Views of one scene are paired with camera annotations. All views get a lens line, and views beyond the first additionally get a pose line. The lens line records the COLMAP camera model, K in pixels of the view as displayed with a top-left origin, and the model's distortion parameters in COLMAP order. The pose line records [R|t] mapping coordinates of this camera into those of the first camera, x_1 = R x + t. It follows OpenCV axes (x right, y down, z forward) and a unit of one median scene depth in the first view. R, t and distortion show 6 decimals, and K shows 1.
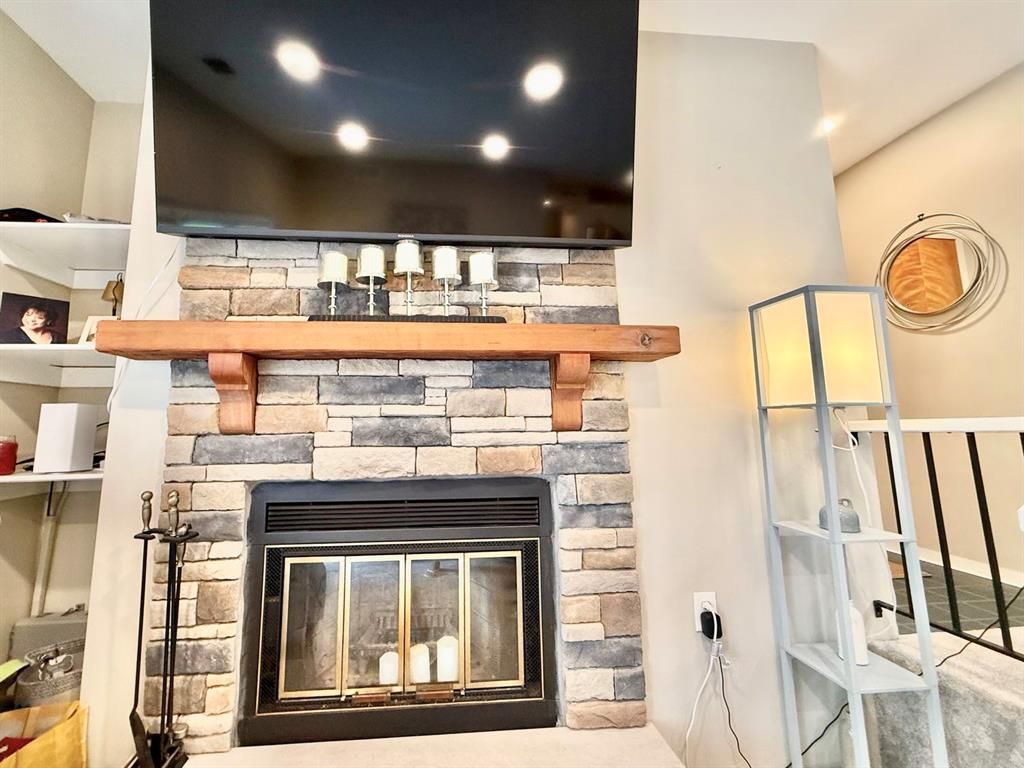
lens RADIAL K [[419.8, 0, 460.1], [0, 419.8, 380.5], [0, 0, 1]] dist [0.000482, -0.000005]
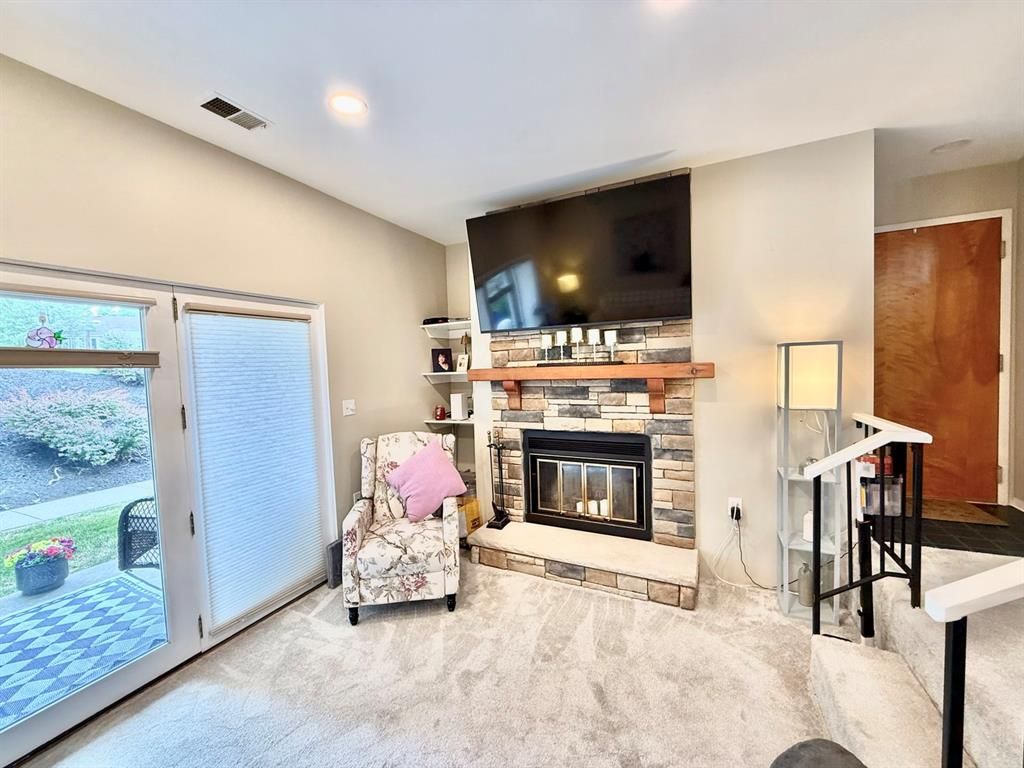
lens RADIAL K [[406.9, 0, 508.4], [0, 406.9, 384.1], [0, 0, 1]] dist [0.000178, -0.000027]
pose [[0.864122, 0.008493, -0.503210, 0.642564], [0.092705, 0.980063, 0.175736, -0.448274], [0.494670, -0.198508, 0.846106, -1.030995]]
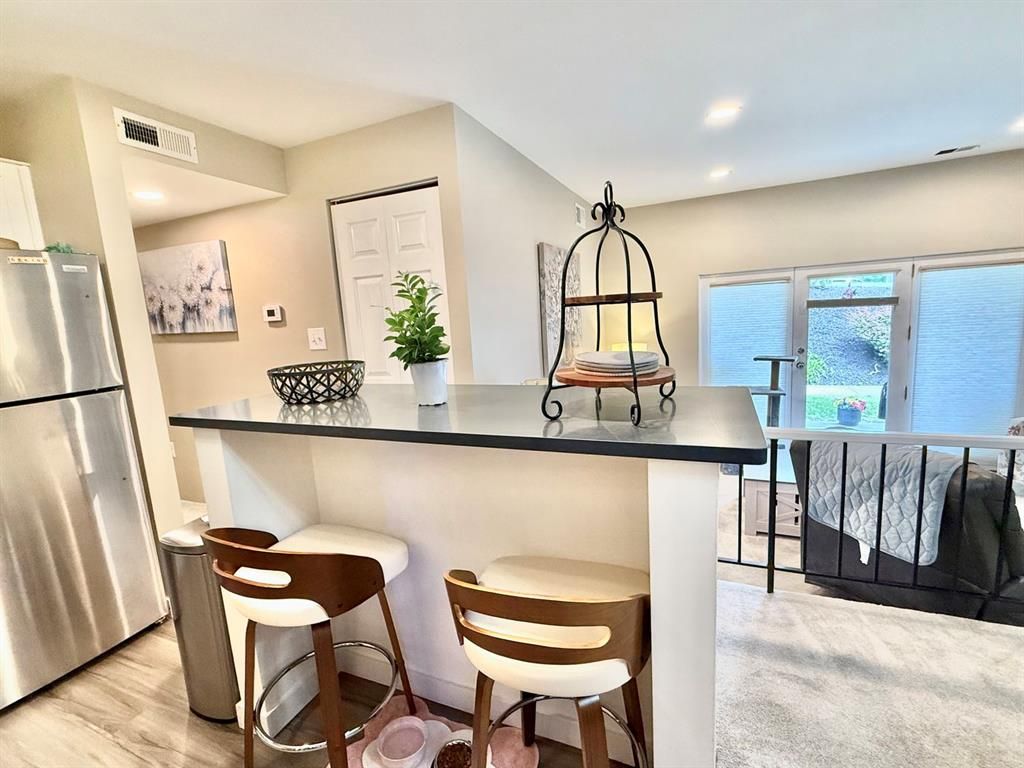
lens RADIAL K [[471.1, 0, 512.0], [0, 471.1, 384.0], [0, 0, 1]] dist [0.001452, 0.000018]
pose [[-0.470716, 0.176594, -0.864431, 2.840805], [0.193154, 0.976623, 0.094334, -0.645244], [0.860882, -0.122564, -0.493822, -1.134094]]
